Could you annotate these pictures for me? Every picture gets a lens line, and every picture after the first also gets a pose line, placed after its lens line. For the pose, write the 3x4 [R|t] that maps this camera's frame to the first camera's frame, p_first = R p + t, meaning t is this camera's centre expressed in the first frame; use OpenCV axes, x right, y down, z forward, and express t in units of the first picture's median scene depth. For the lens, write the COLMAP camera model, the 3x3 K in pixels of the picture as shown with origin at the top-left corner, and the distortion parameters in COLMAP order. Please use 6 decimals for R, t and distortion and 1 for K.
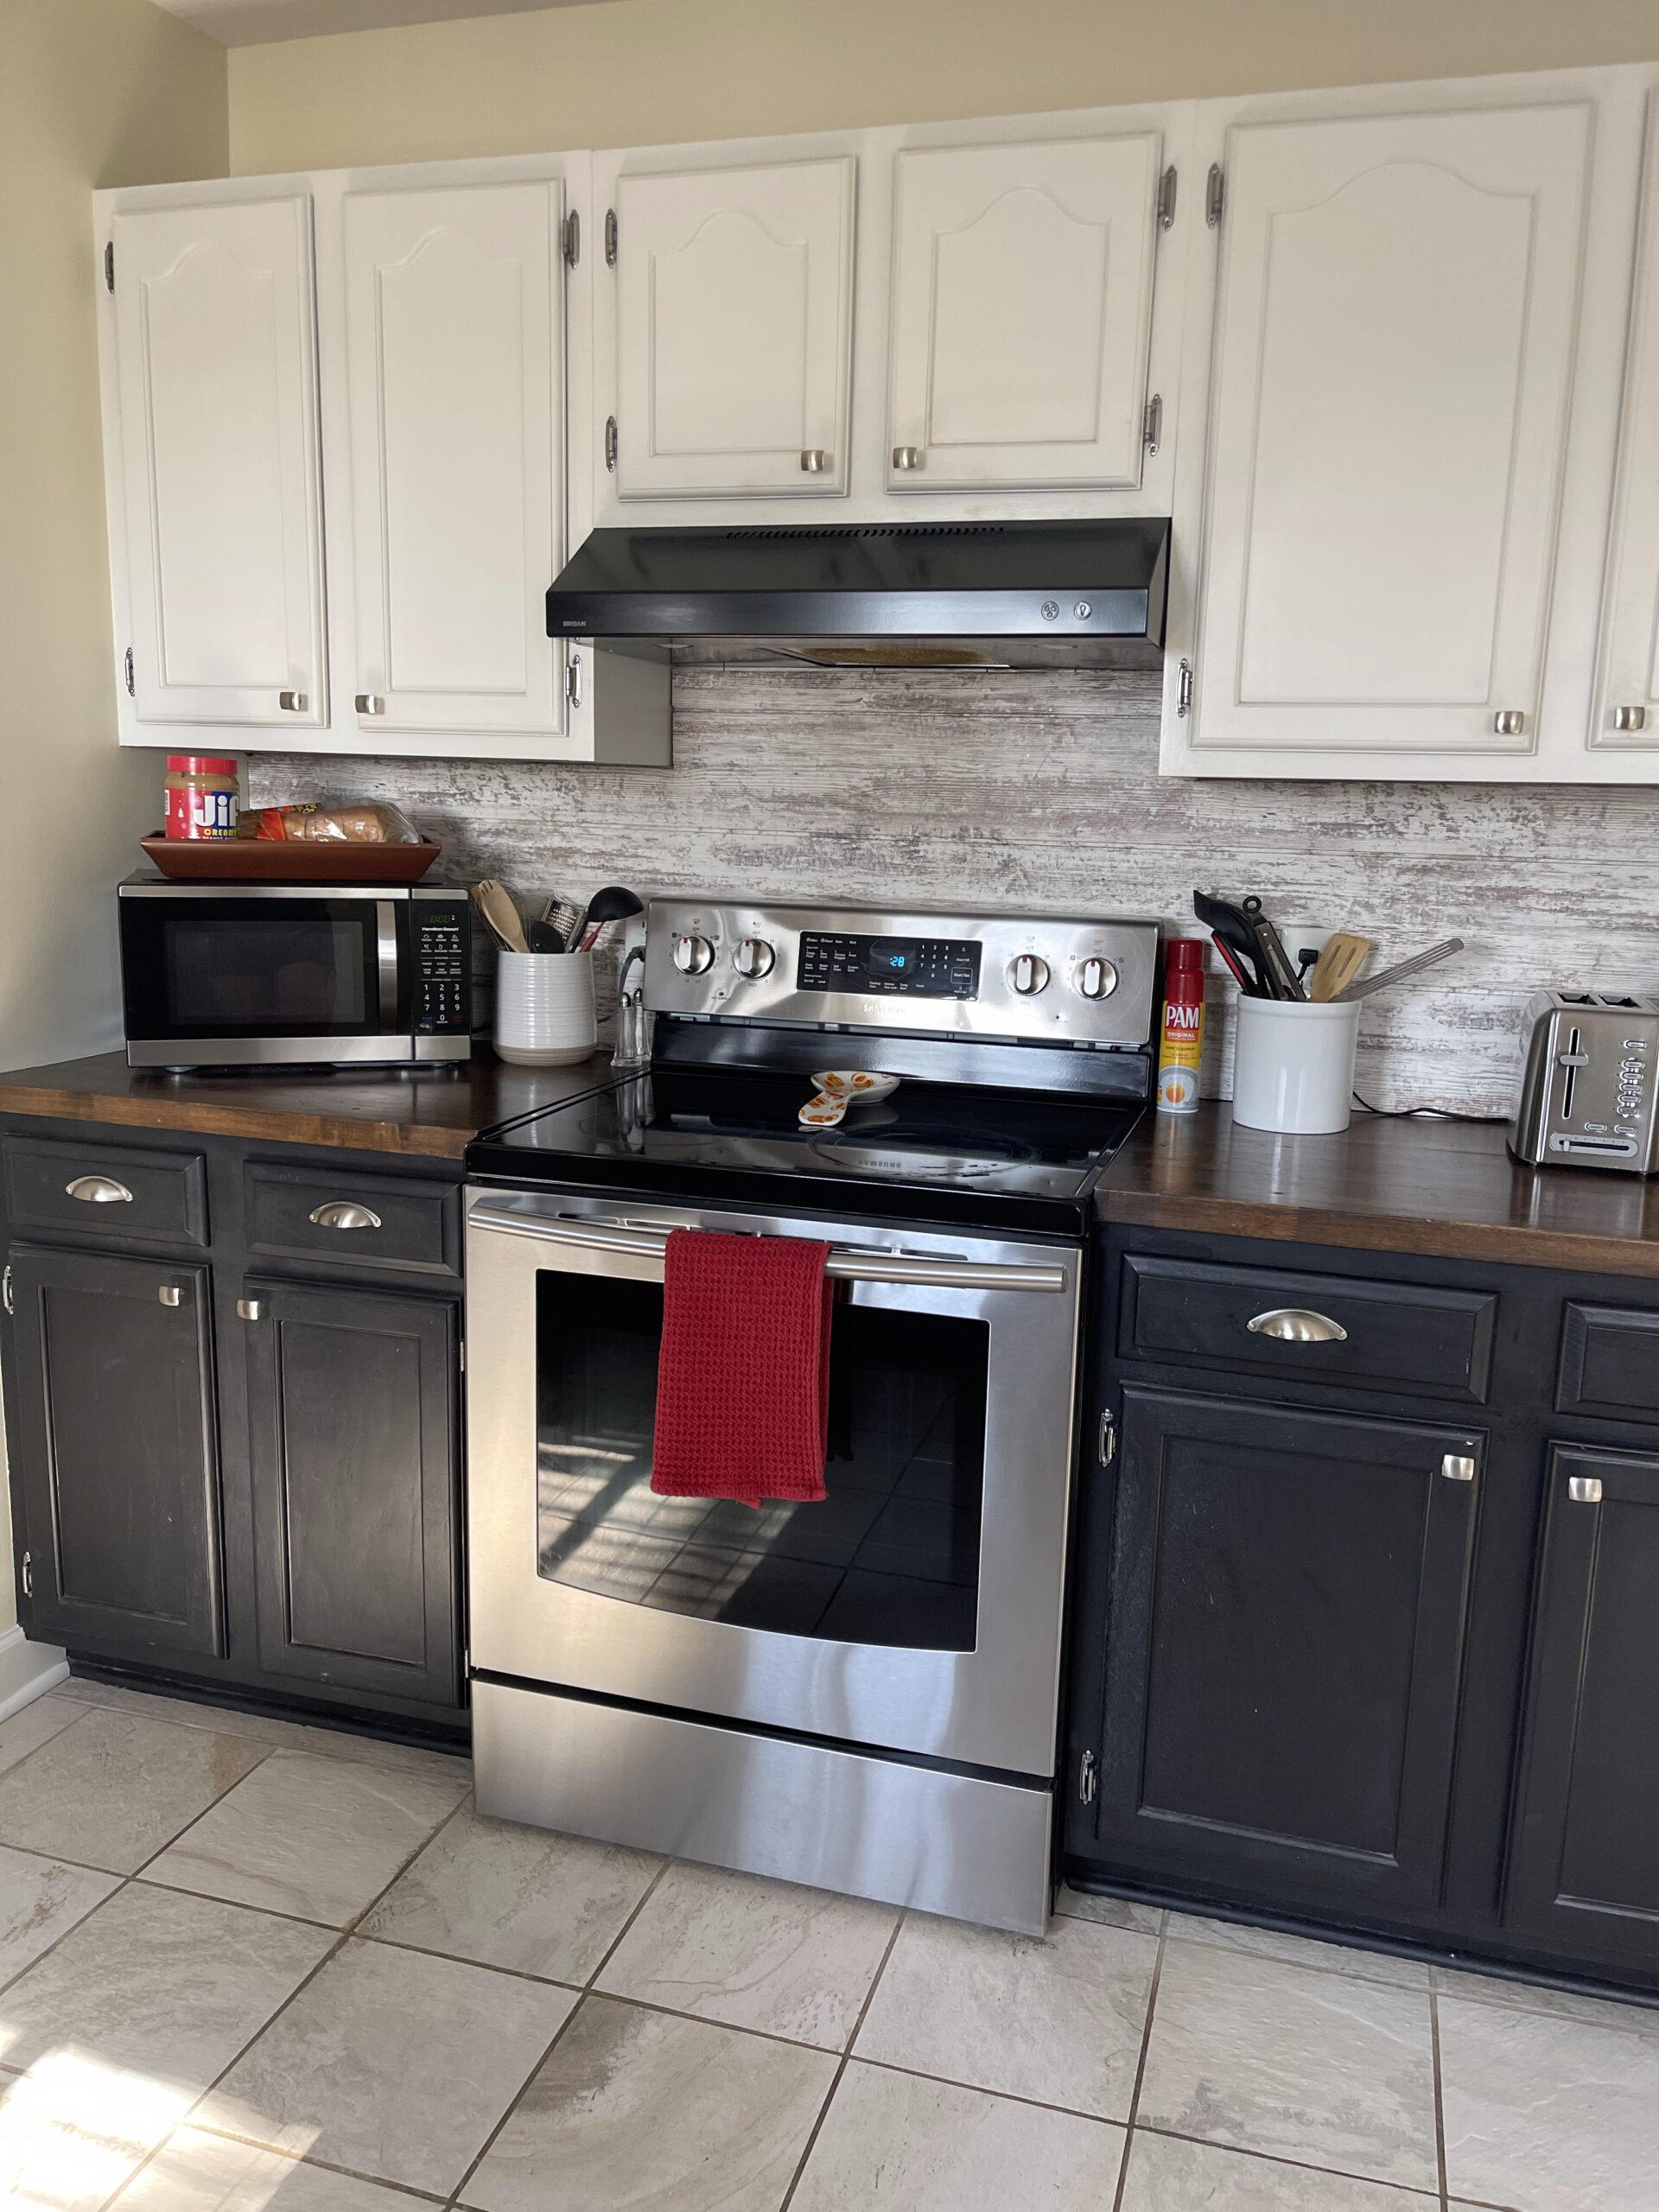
lens RADIAL K [[1669.0, 0, 829.5], [0, 1669.0, 1106.0], [0, 0, 1]] dist [0.076867, -0.110910]
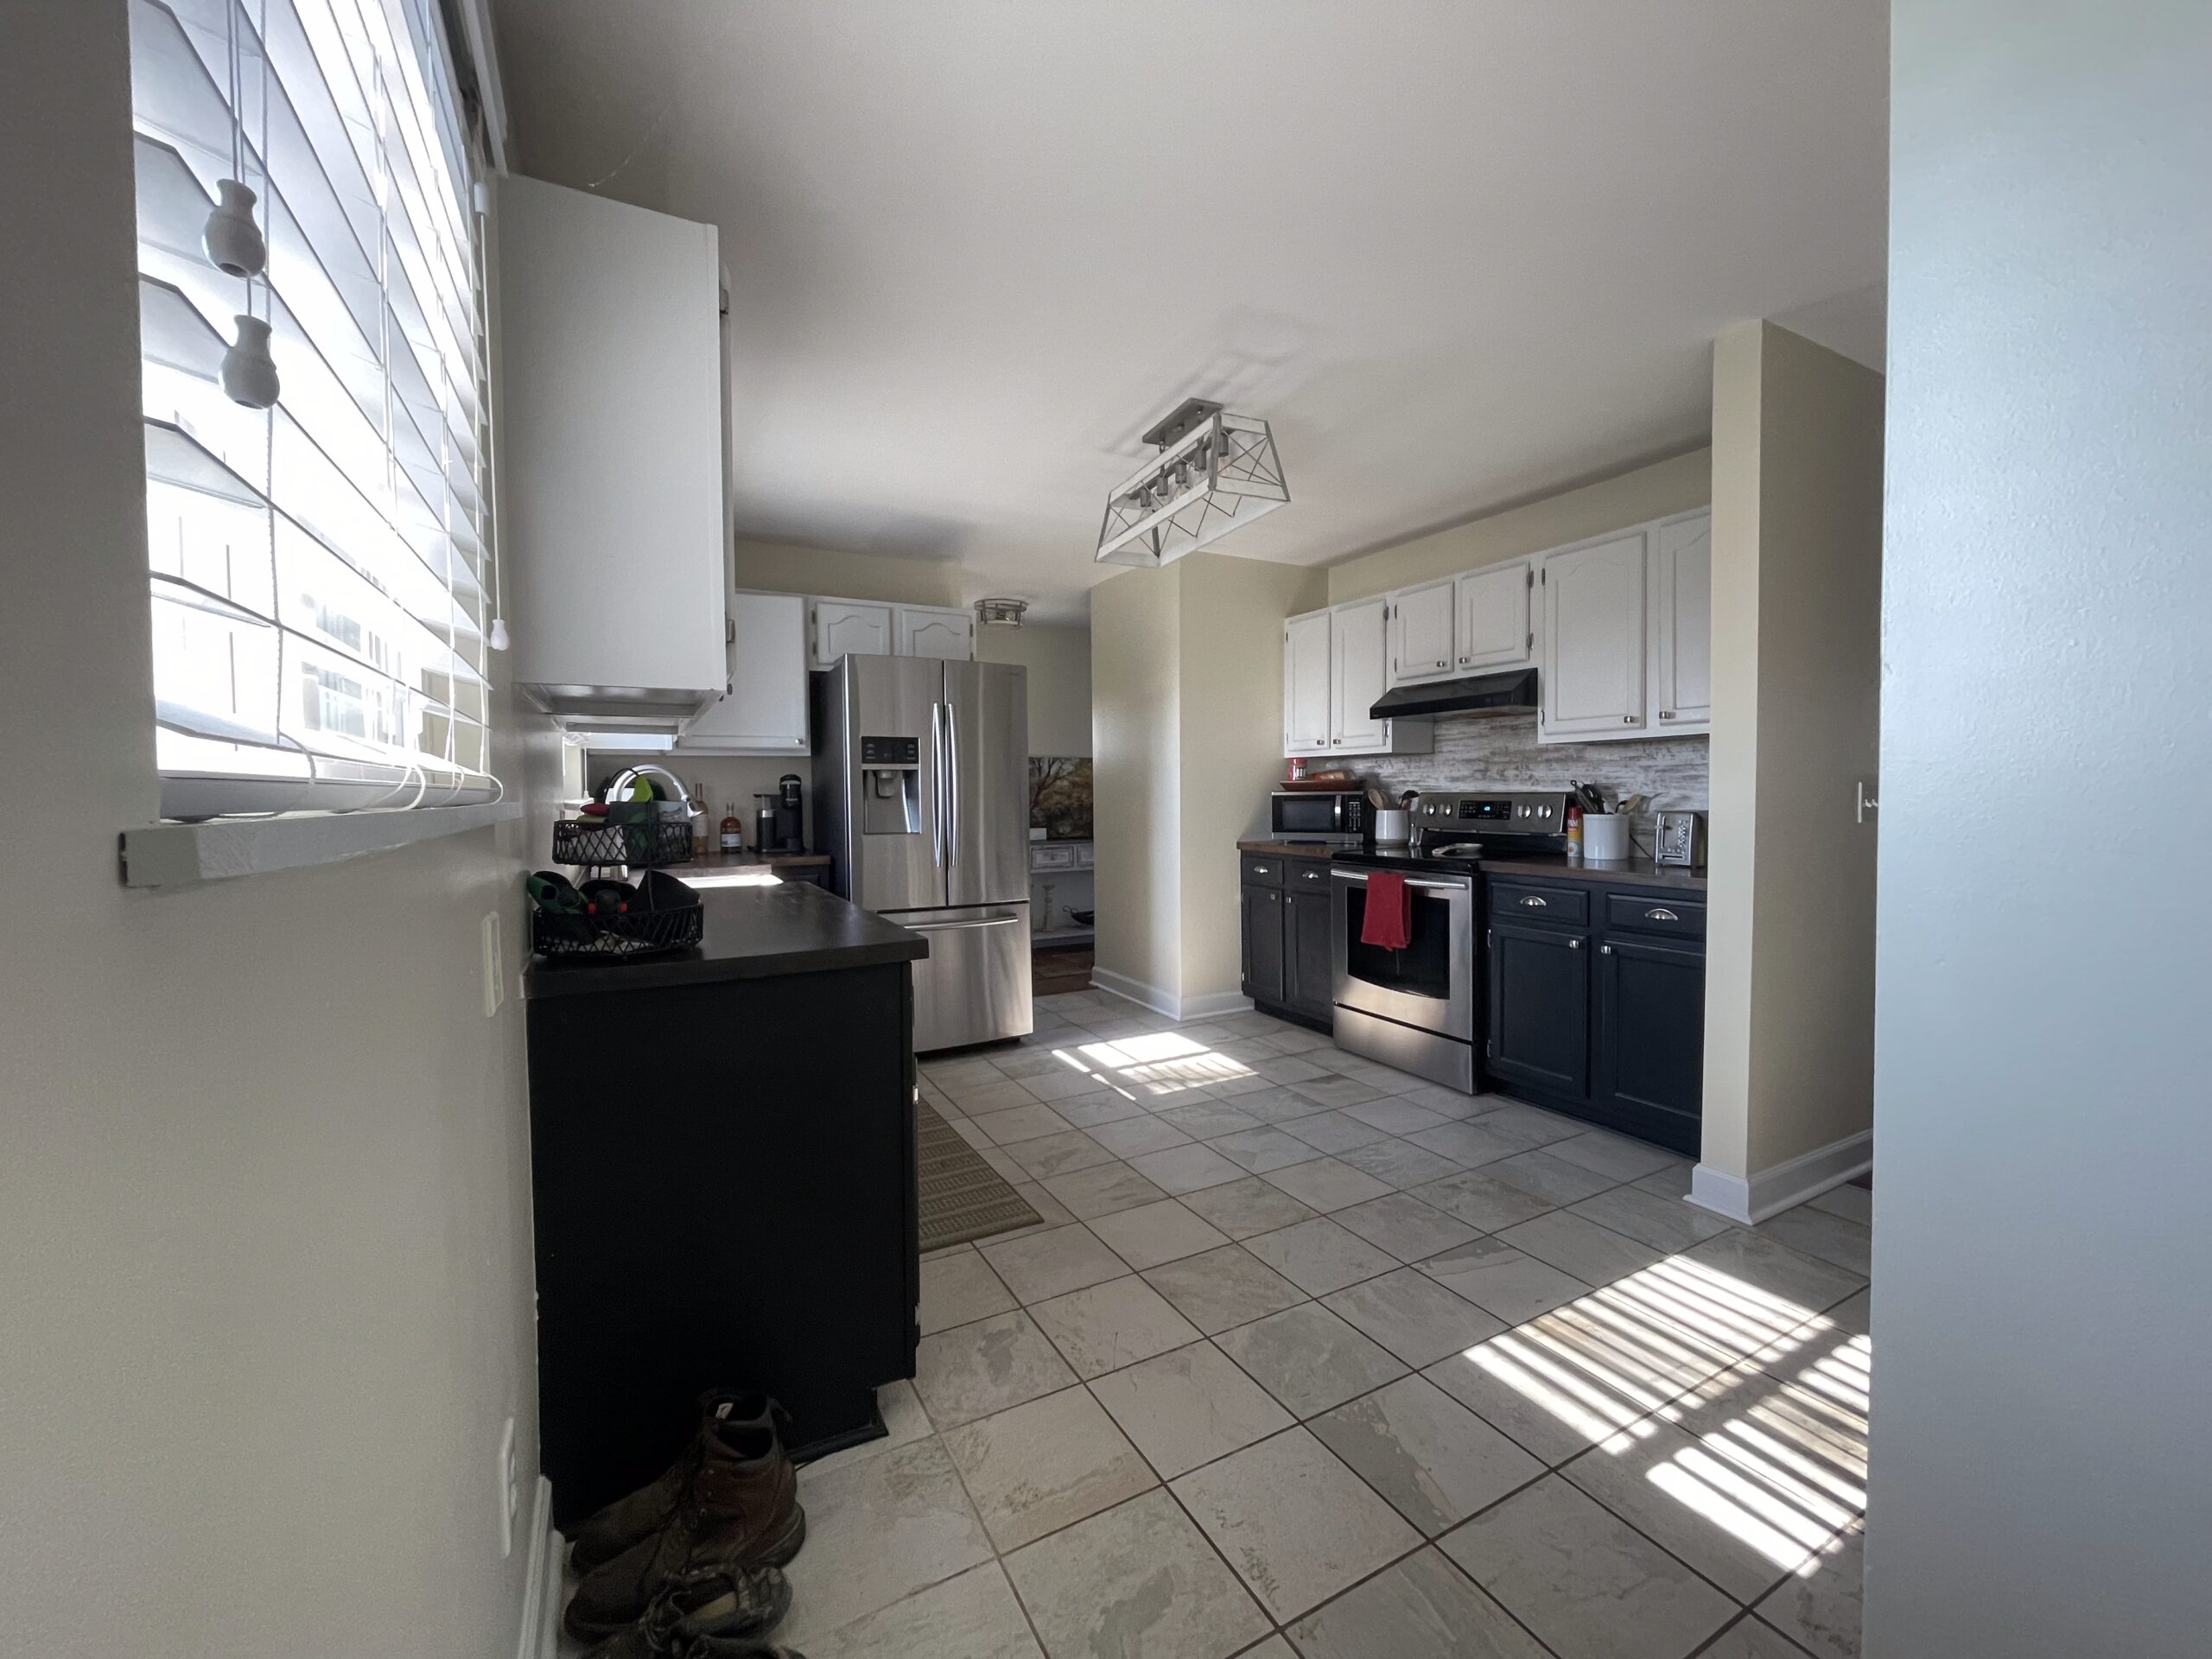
lens RADIAL K [[887.0, 0, 1106.0], [0, 887.0, 829.5], [0, 0, 1]] dist [0.000186, -0.001202]
pose [[0.714333, -0.006476, -0.699776, 0.713697], [-0.095772, 0.989644, -0.106924, 0.203066], [0.693221, 0.143398, 0.706315, -0.674452]]
